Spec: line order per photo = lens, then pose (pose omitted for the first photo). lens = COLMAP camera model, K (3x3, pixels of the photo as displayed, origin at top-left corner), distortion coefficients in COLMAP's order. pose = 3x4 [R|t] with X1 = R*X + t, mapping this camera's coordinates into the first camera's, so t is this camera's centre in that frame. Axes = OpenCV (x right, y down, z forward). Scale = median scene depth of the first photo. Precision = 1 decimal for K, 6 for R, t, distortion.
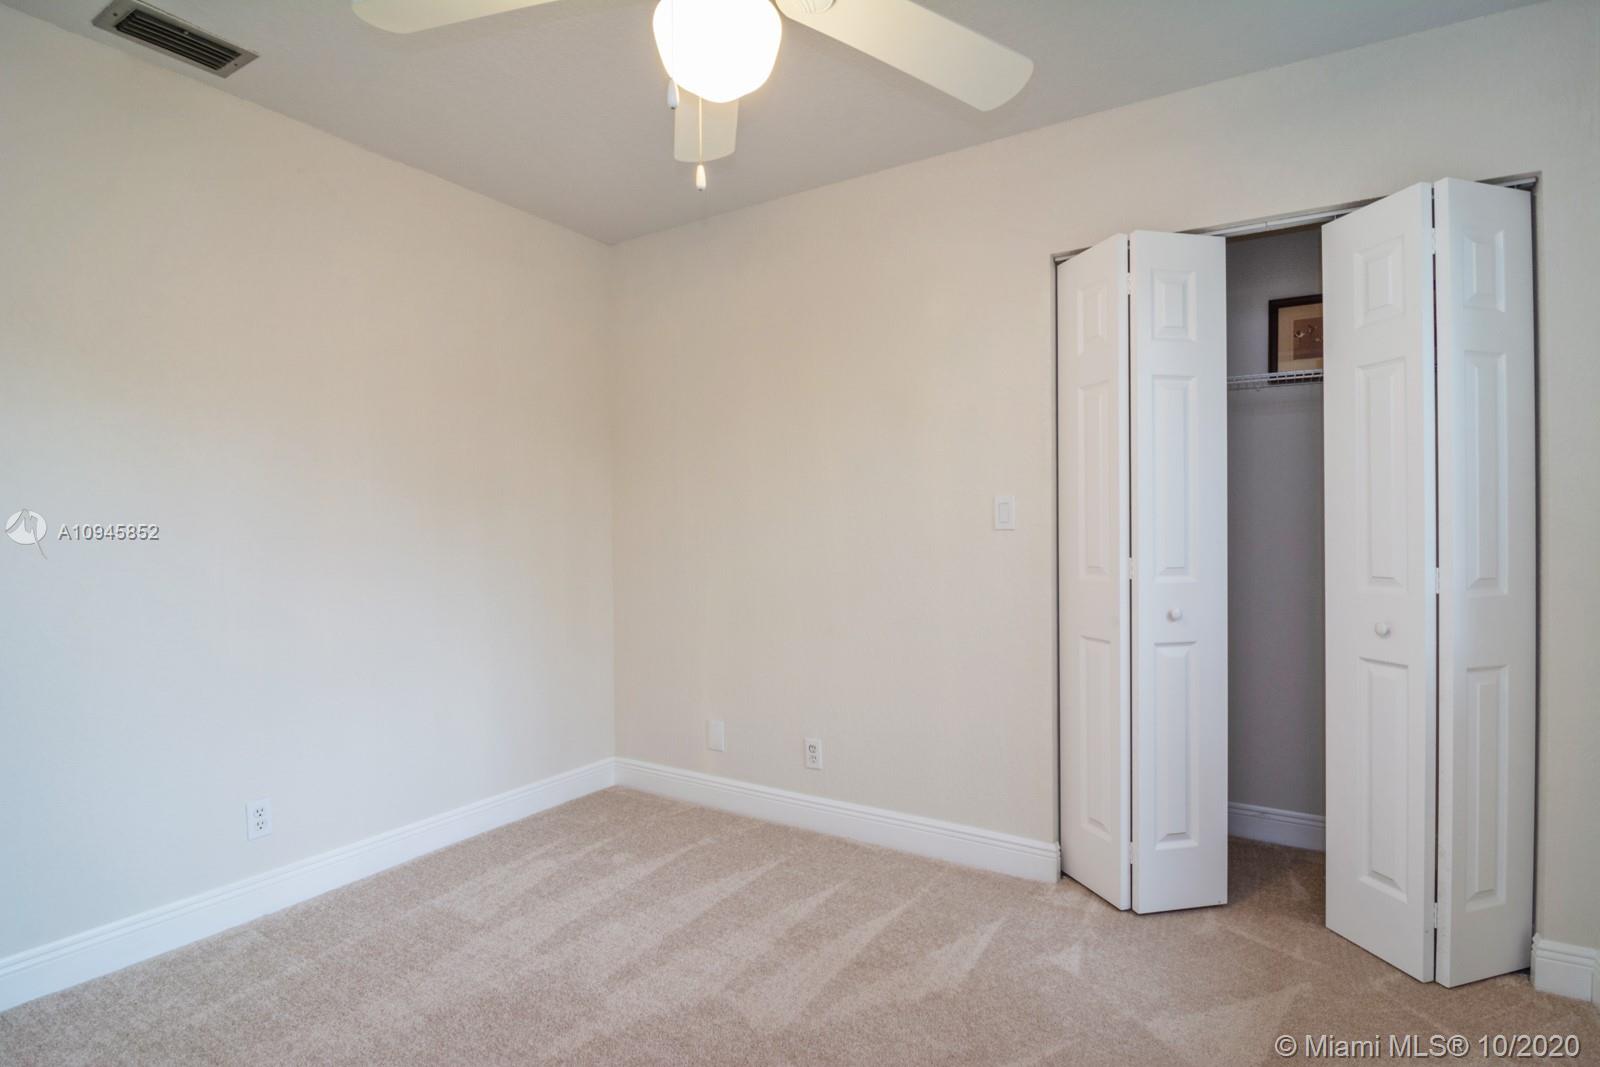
lens RADIAL K [[793.2, 0, 803.0], [0, 793.2, 535.6], [0, 0, 1]] dist [-0.008142, -0.001159]
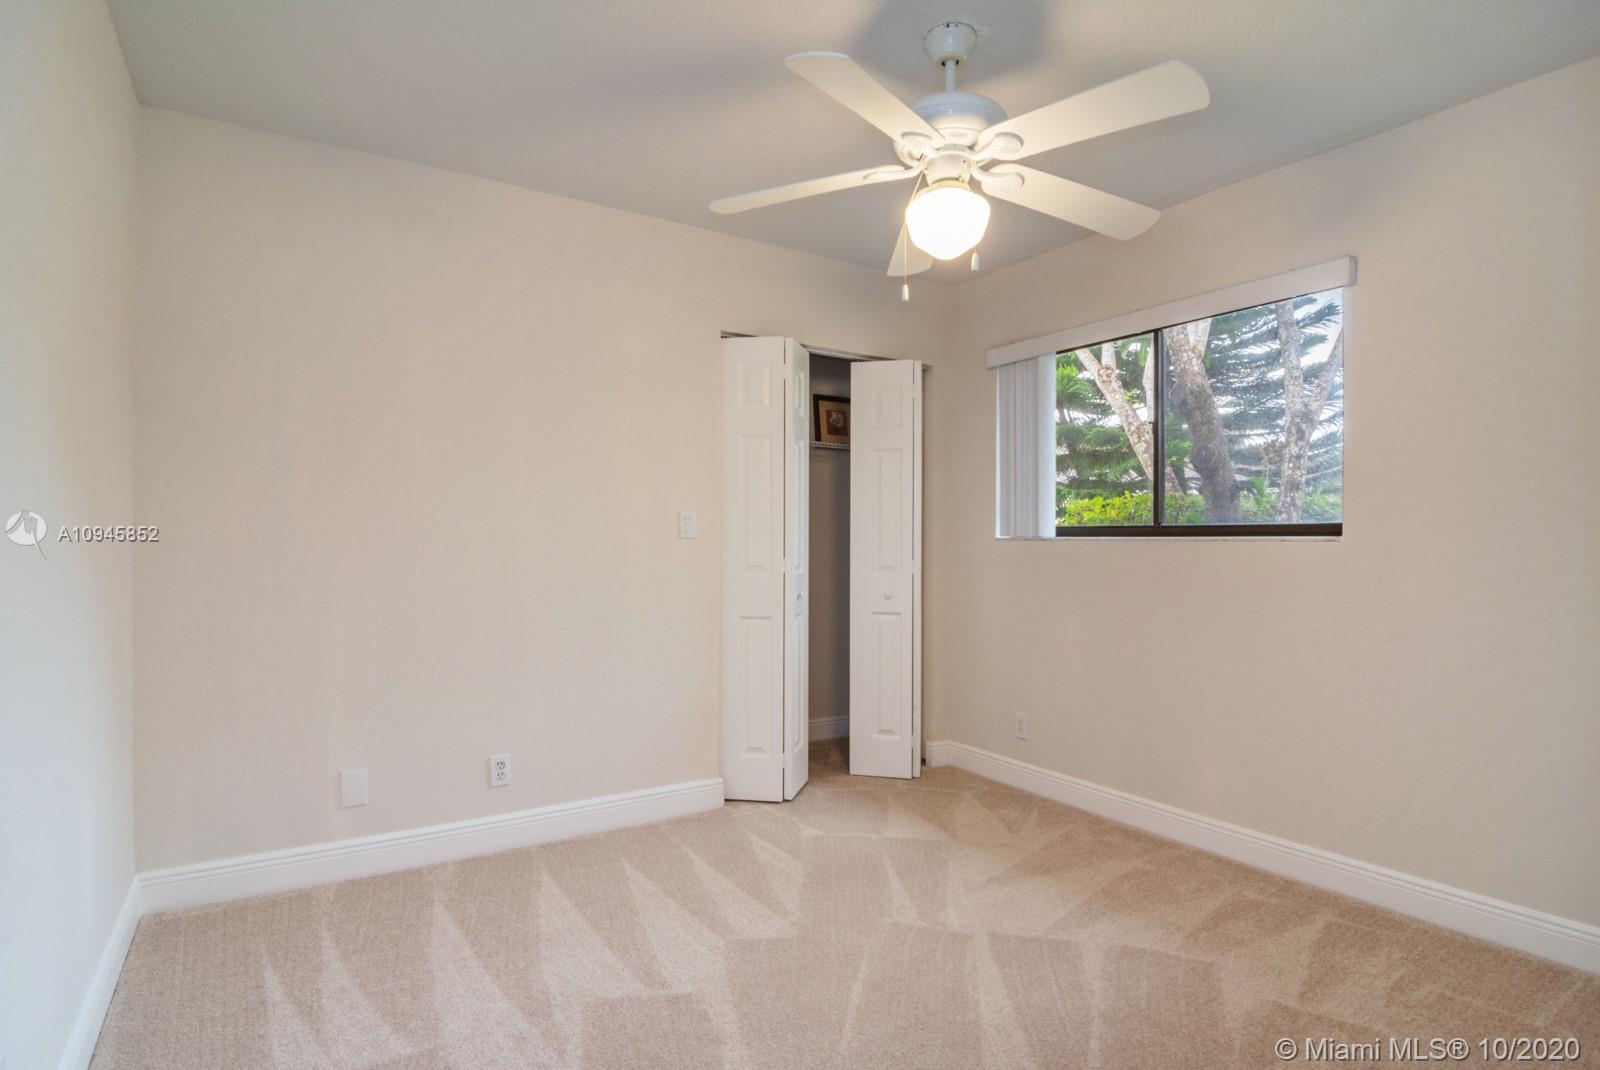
lens RADIAL K [[793.2, 0, 803.0], [0, 793.2, 537.1], [0, 0, 1]] dist [-0.008142, -0.001159]
pose [[0.453329, 0.007888, 0.891308, -0.882235], [0.000897, 0.999956, -0.009305, 0.001884], [-0.891343, 0.005018, 0.453303, 0.306893]]
